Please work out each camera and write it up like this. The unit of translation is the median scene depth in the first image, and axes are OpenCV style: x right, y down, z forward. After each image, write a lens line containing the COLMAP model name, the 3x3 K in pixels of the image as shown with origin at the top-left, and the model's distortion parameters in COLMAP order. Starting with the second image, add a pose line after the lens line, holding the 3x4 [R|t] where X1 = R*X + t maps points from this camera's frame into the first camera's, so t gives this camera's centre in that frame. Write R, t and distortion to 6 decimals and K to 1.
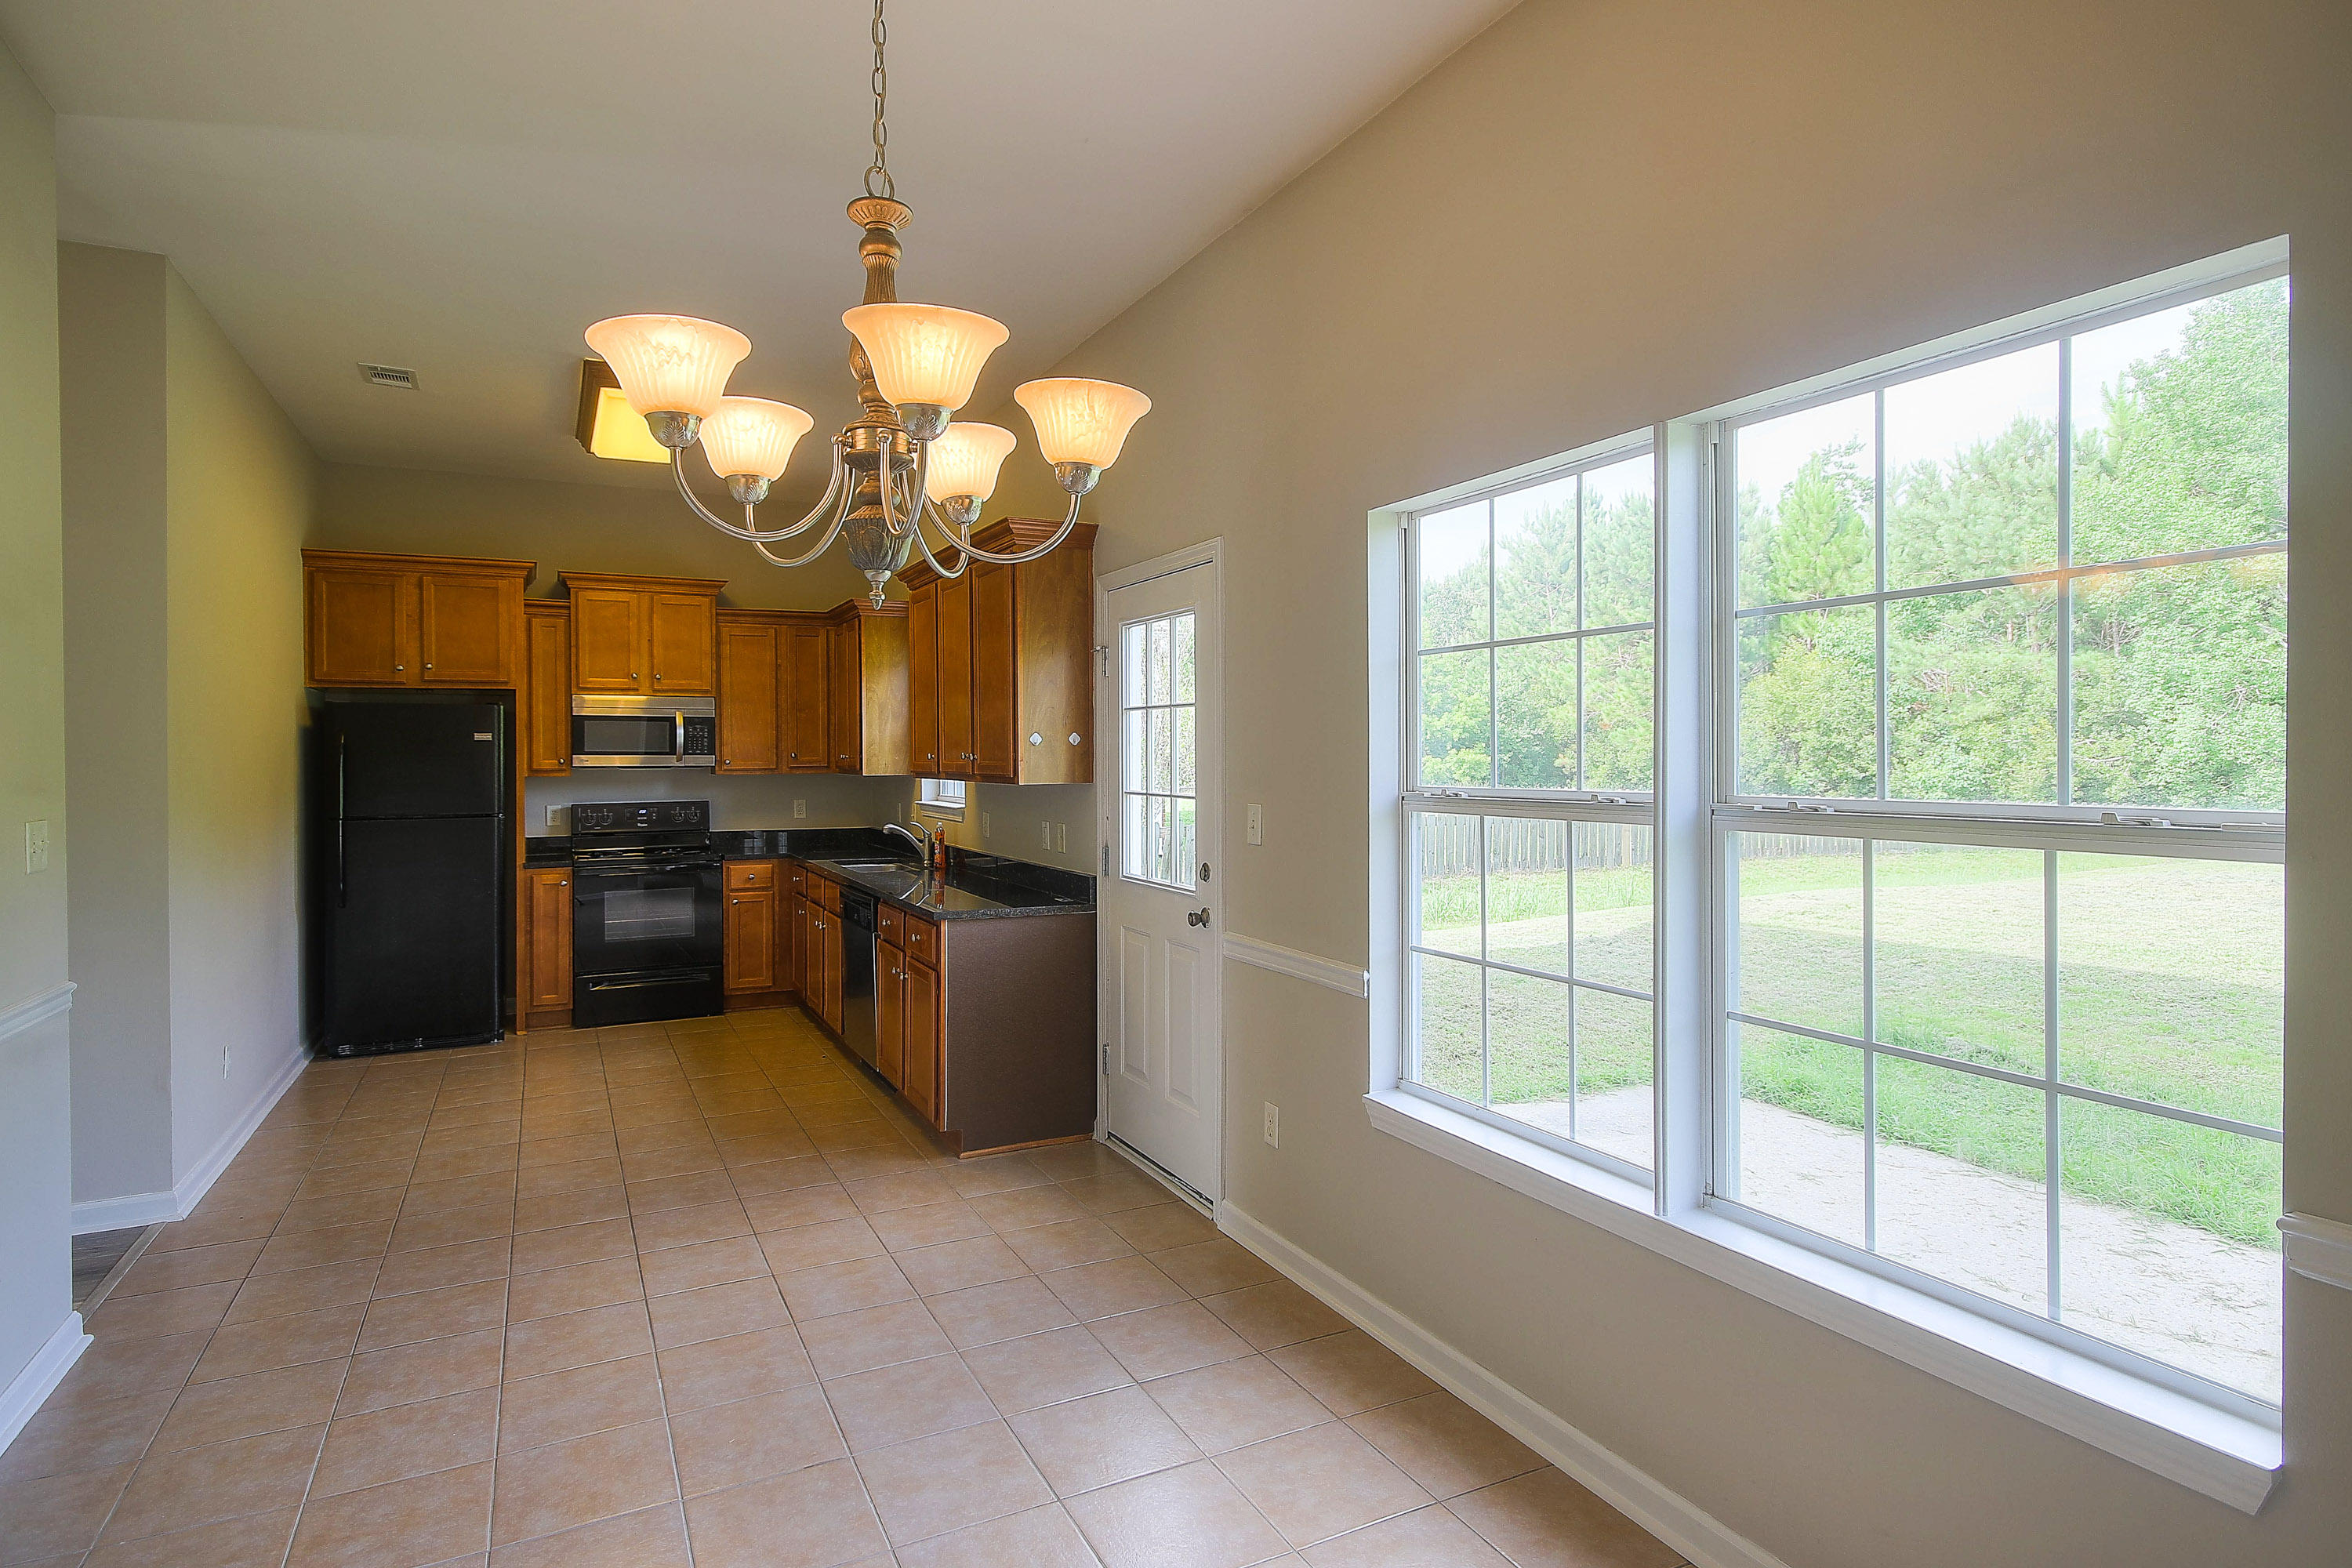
lens RADIAL K [[1225.5, 0, 1173.9], [0, 1225.5, 771.0], [0, 0, 1]] dist [0.004560, 0.000741]
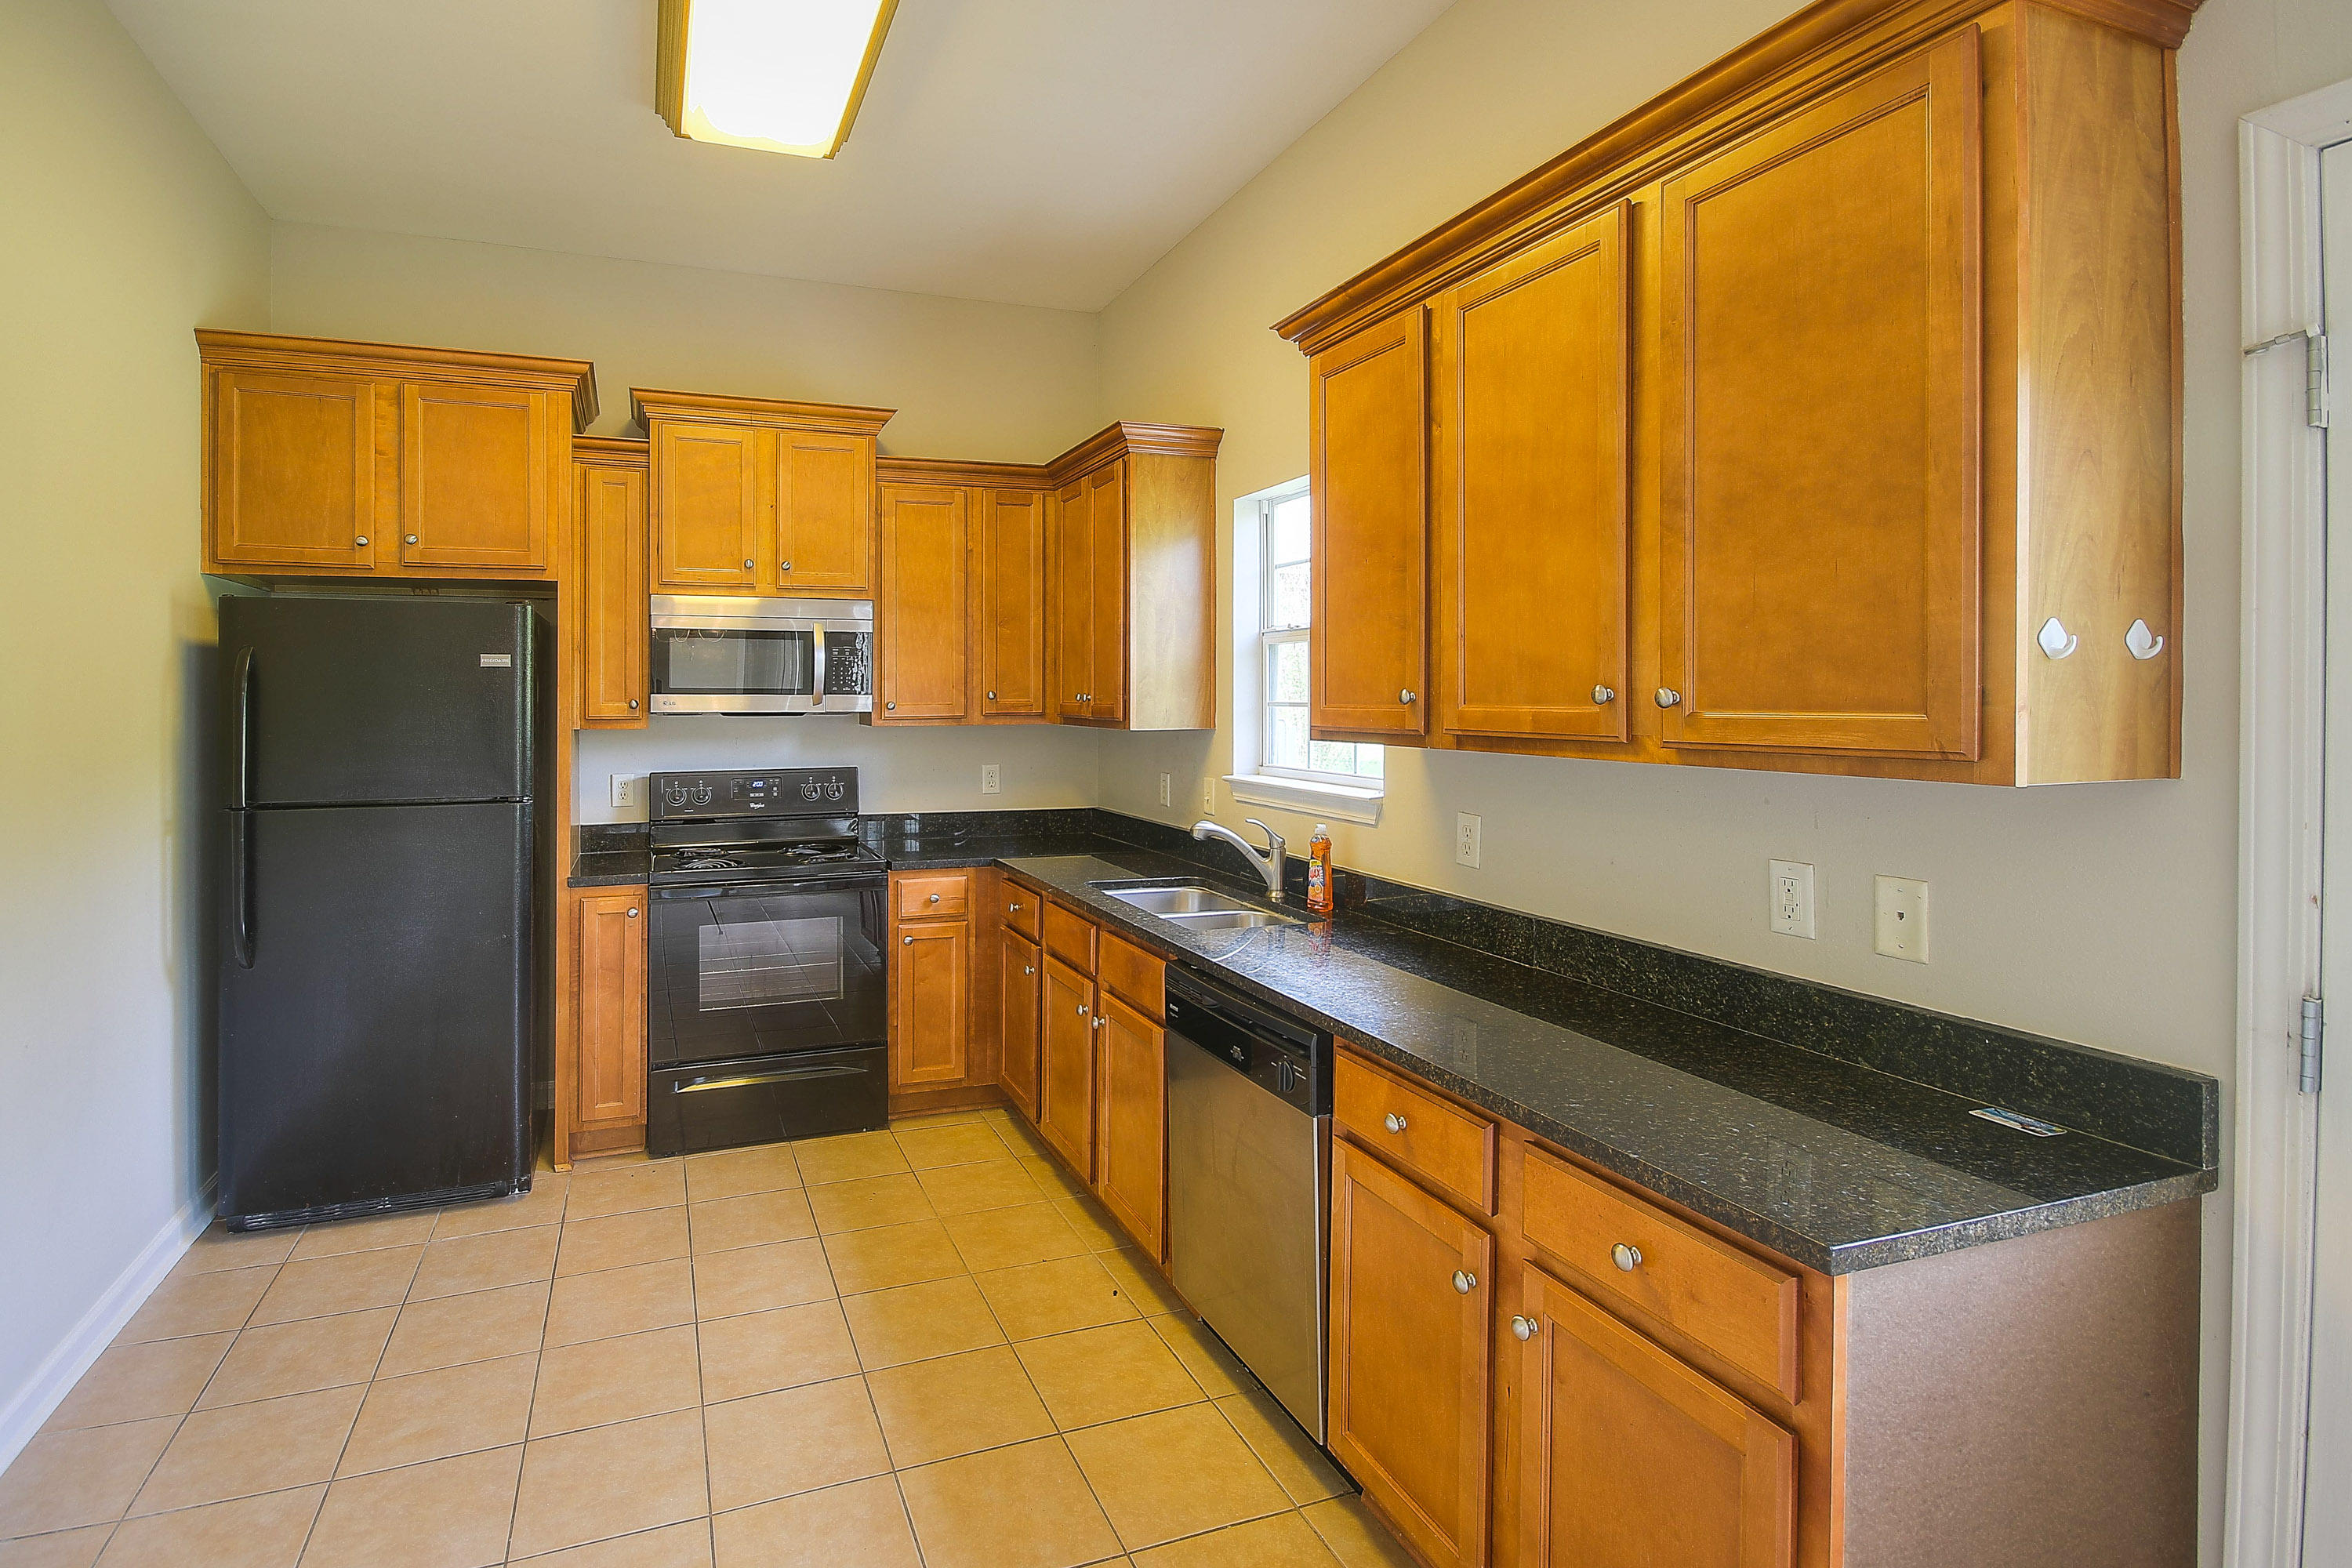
lens RADIAL K [[1372.9, 0, 1169.6], [0, 1372.9, 694.7], [0, 0, 1]] dist [-0.001669, -0.001047]
pose [[0.994650, 0.001149, -0.103295, -0.166327], [-0.002708, 0.999885, -0.014951, -0.003277], [0.103265, 0.015151, 0.994538, 0.354578]]
